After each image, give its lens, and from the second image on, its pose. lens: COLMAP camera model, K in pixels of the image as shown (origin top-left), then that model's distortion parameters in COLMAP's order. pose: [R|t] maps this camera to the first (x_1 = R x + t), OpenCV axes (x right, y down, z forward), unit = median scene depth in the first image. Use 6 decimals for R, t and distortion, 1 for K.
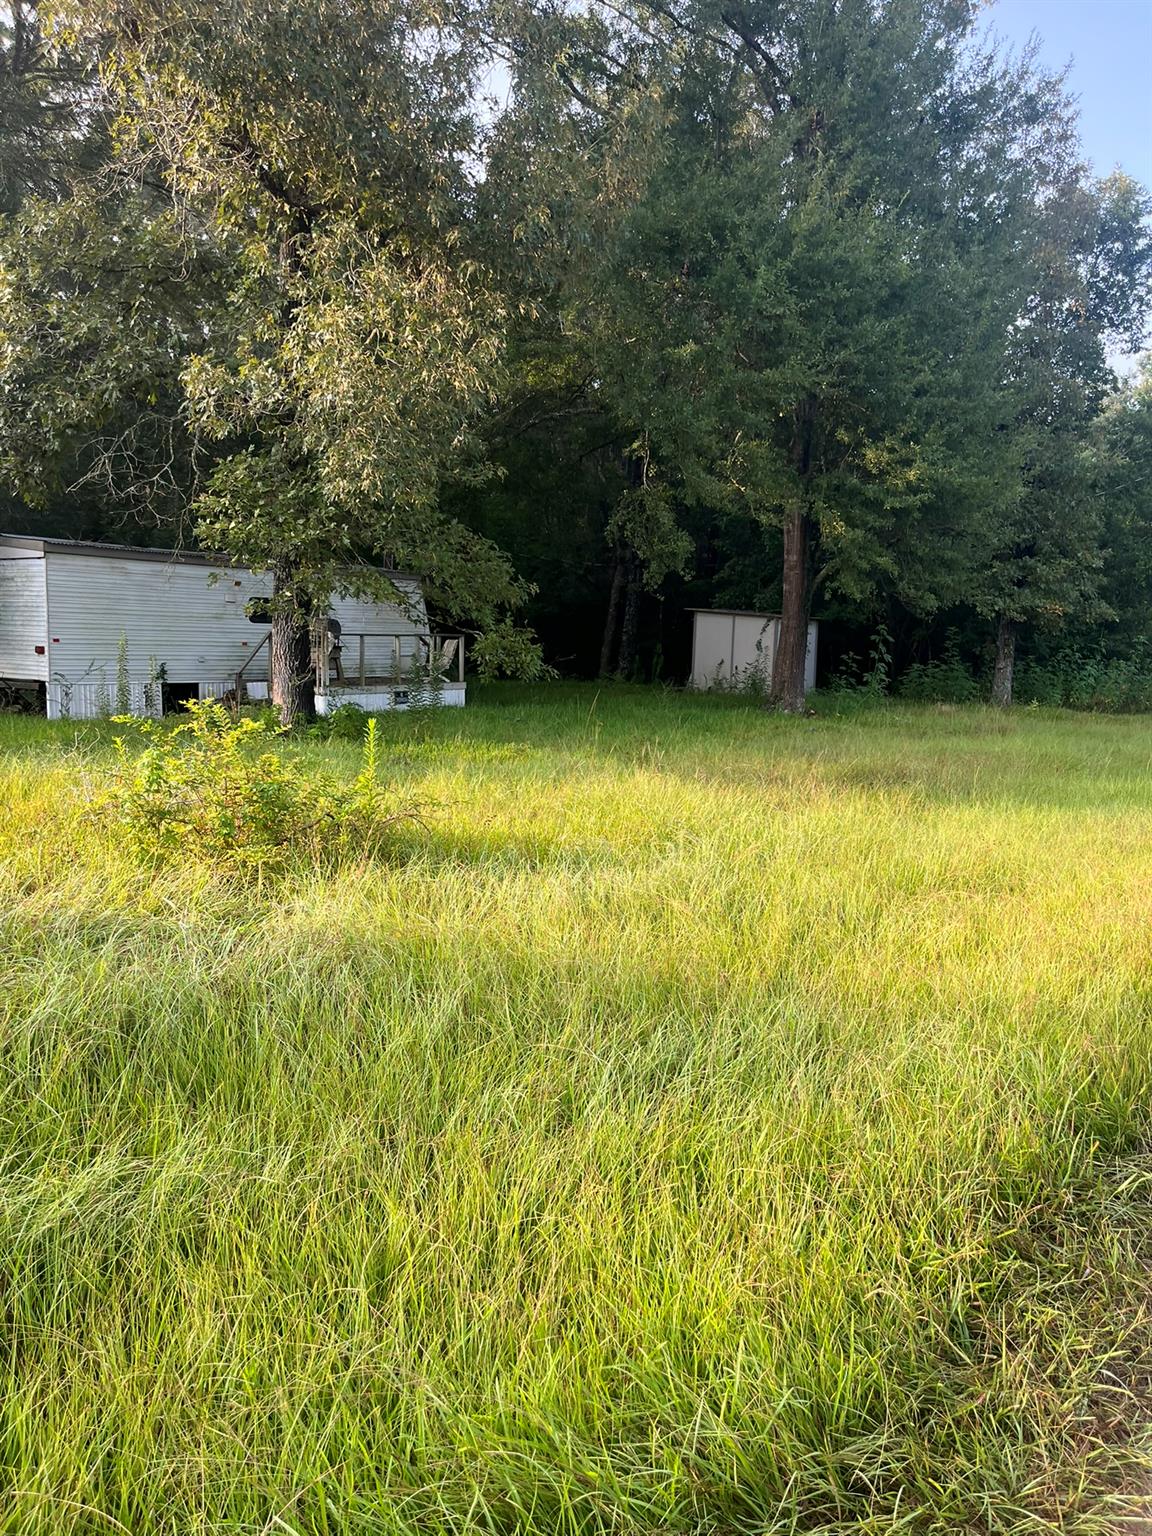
lens RADIAL K [[1155.5, 0, 581.6], [0, 1155.5, 776.8], [0, 0, 1]] dist [0.064435, -0.085830]
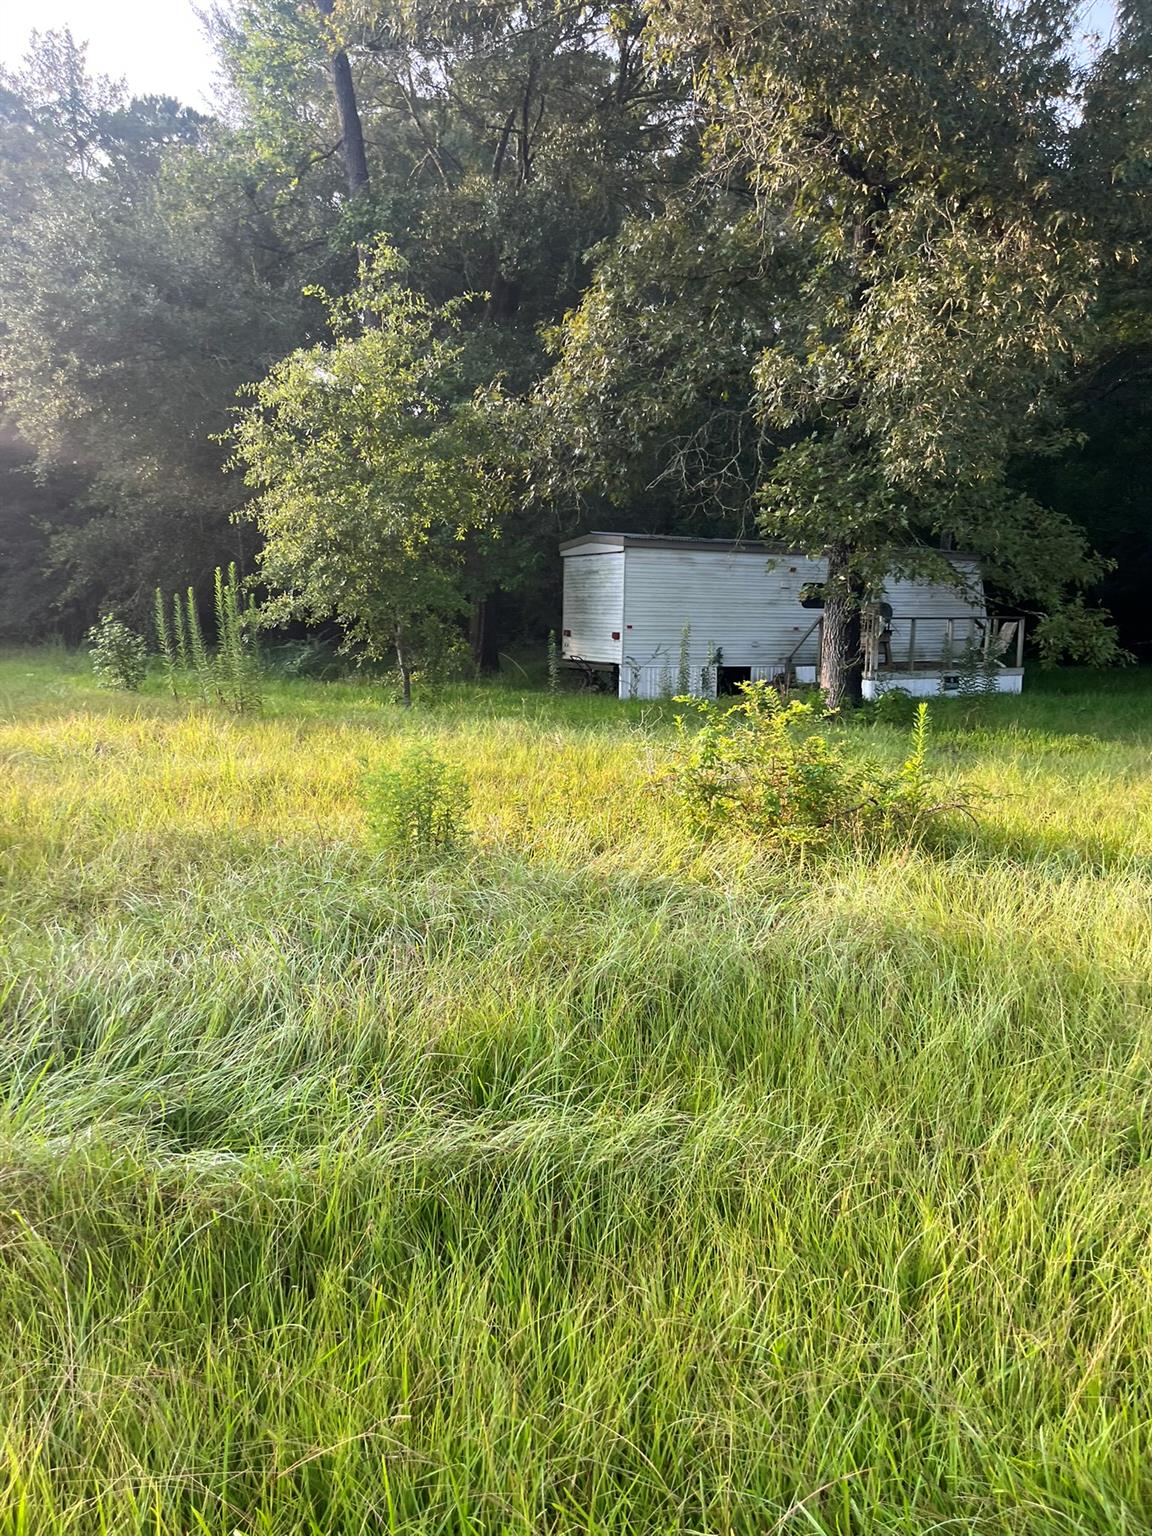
lens RADIAL K [[1152.1, 0, 589.7], [0, 1152.1, 776.7], [0, 0, 1]] dist [0.068091, -0.089090]
pose [[0.898533, 0.053118, -0.435679, -0.003364], [-0.047511, 0.998588, 0.023762, 0.000615], [0.436326, -0.000652, 0.899788, 0.004728]]
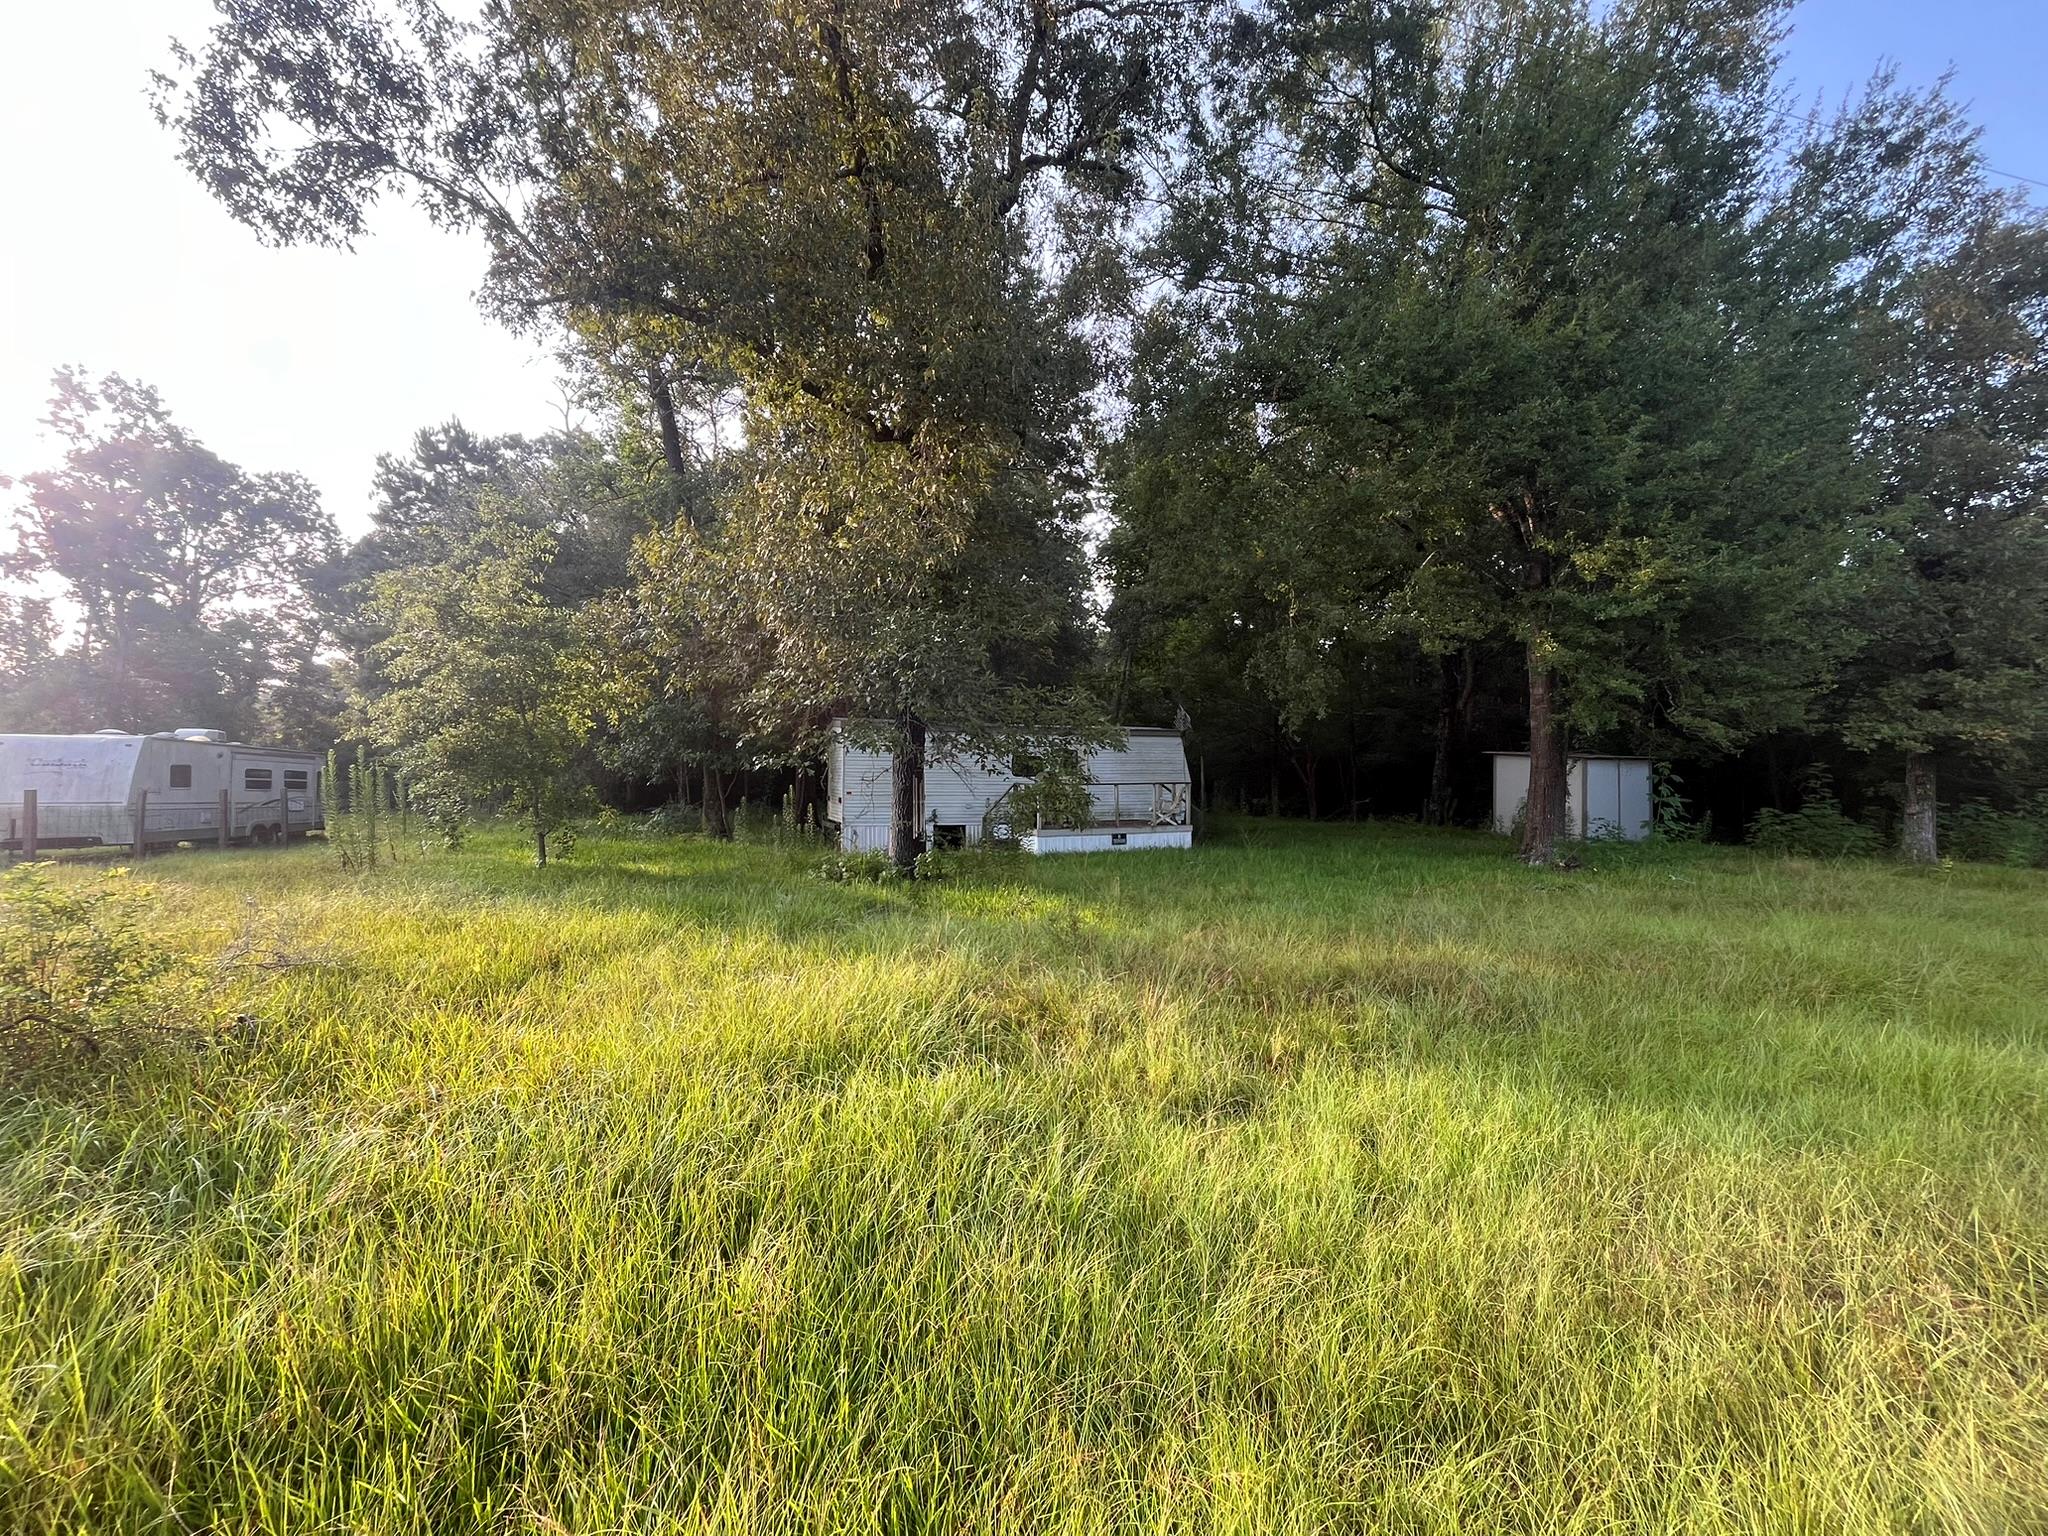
lens RADIAL K [[829.2, 0, 1024.2], [0, 829.2, 765.5], [0, 0, 1]] dist [-0.005034, 0.000062]
pose [[0.836210, -0.028819, -0.547652, 0.335872], [-0.051117, 0.990175, -0.130156, -0.048256], [0.546022, 0.136832, 0.826521, 0.448657]]
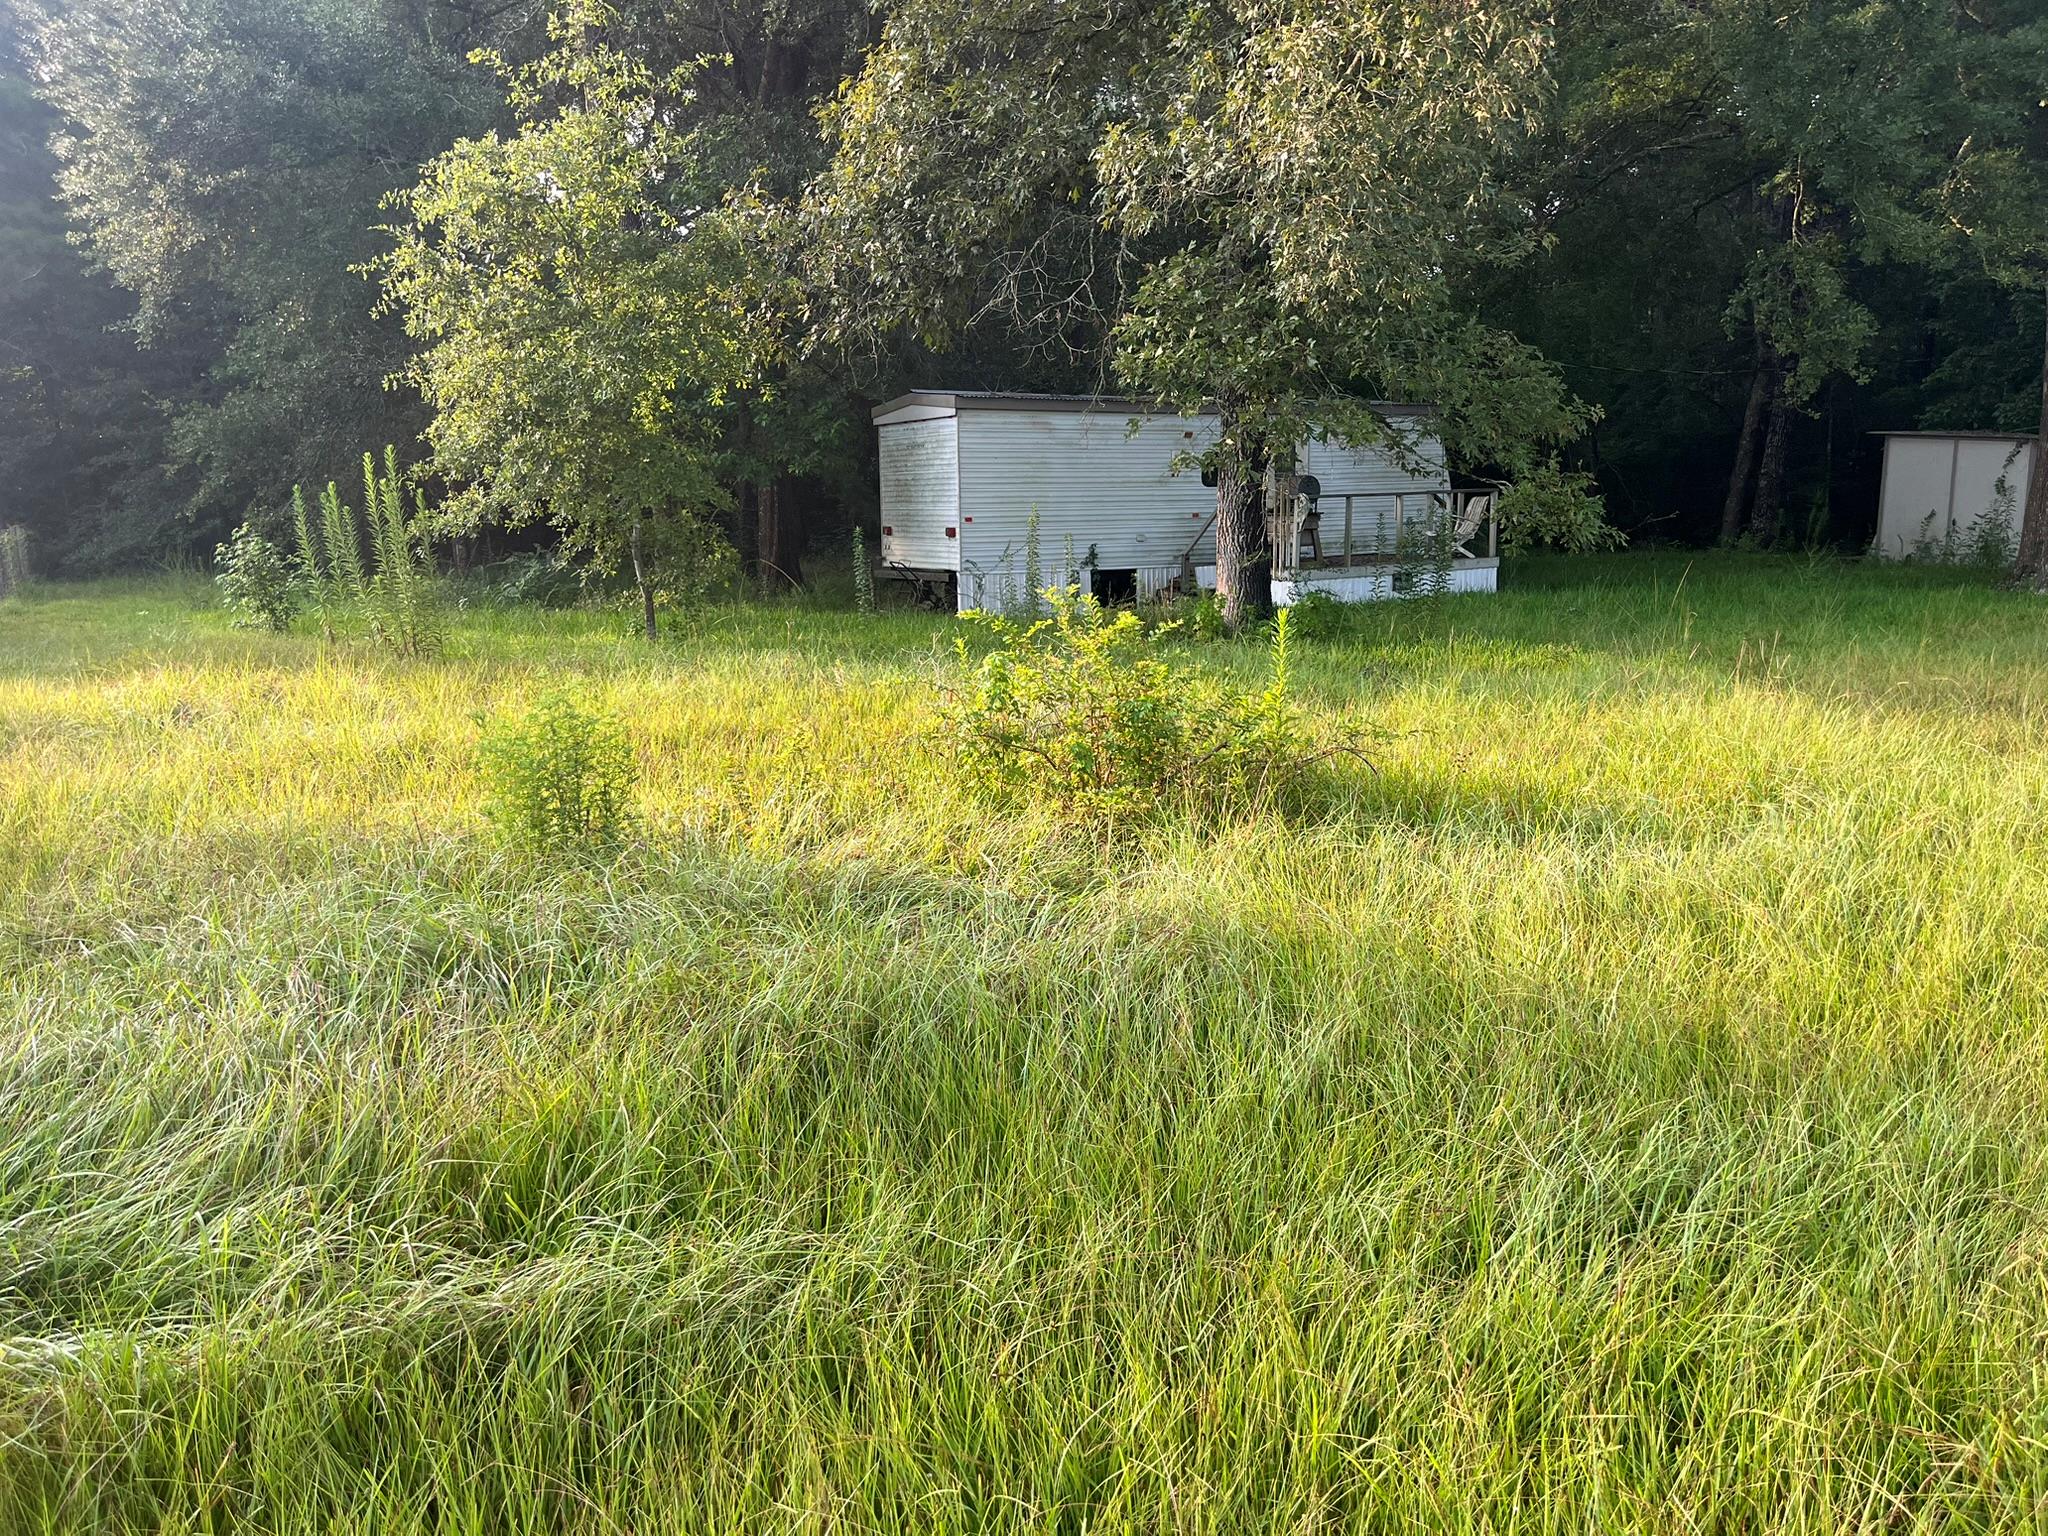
lens RADIAL K [[1536.1, 0, 1034.4], [0, 1536.1, 770.5], [0, 0, 1]] dist [0.068091, -0.089090]
pose [[0.917899, 0.030230, -0.395661, 0.025457], [-0.009923, 0.998531, 0.053270, -0.000696], [0.396690, -0.044971, 0.916851, 0.048218]]
